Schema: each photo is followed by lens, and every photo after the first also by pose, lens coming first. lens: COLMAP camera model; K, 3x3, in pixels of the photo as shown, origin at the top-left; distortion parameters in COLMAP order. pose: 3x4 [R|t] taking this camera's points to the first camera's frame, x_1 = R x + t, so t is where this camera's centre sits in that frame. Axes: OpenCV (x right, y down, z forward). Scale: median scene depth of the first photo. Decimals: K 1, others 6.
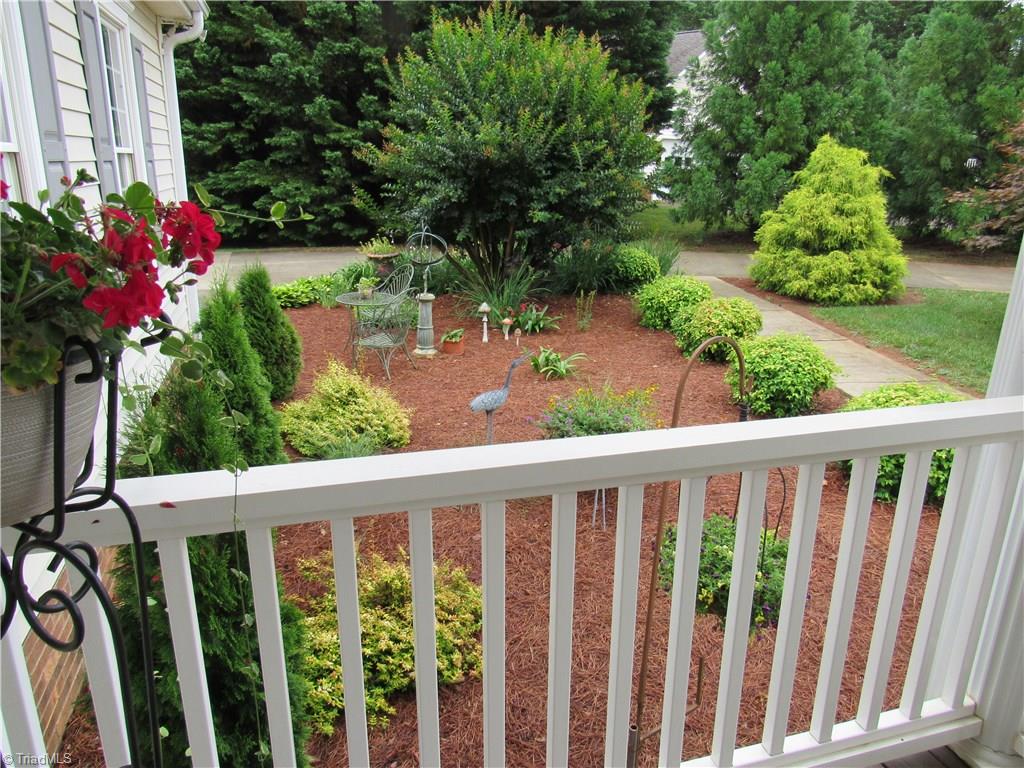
lens RADIAL K [[736.8, 0, 512.5], [0, 736.8, 384.4], [0, 0, 1]] dist [-0.024129, 0.002739]
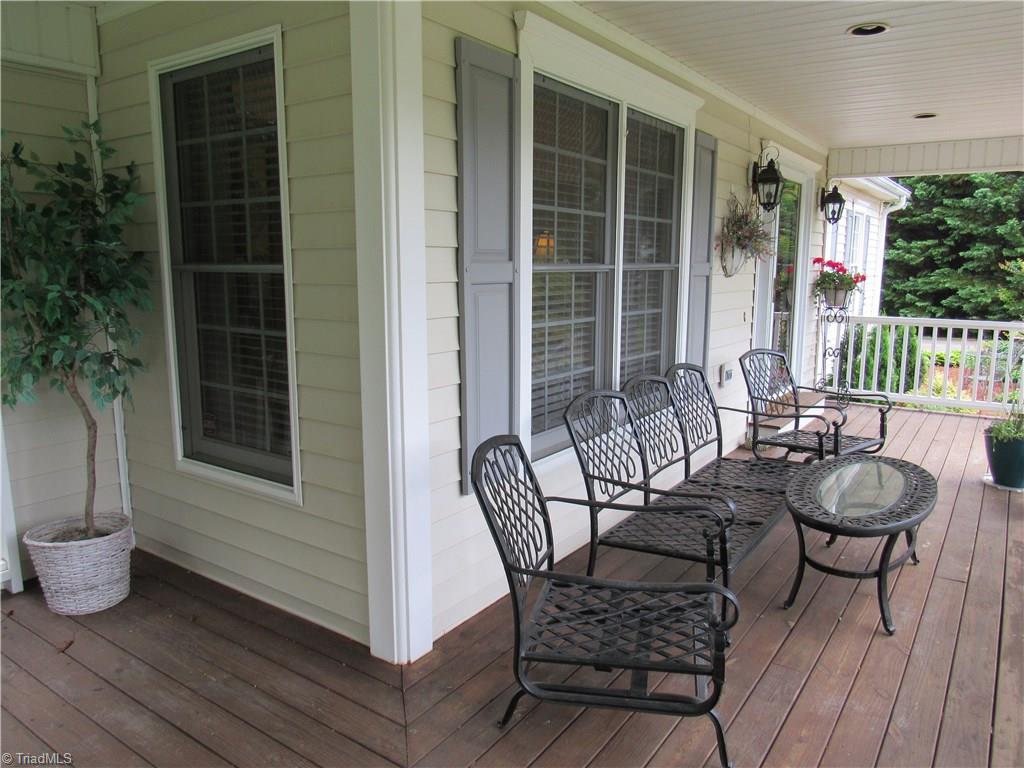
lens RADIAL K [[736.8, 0, 511.1], [0, 736.8, 383.3], [0, 0, 1]] dist [-0.024129, 0.002739]
pose [[0.626436, 0.117053, -0.770634, 0.175122], [-0.222679, 0.974333, -0.033019, 0.101255], [0.746989, 0.192288, 0.636422, -0.342905]]
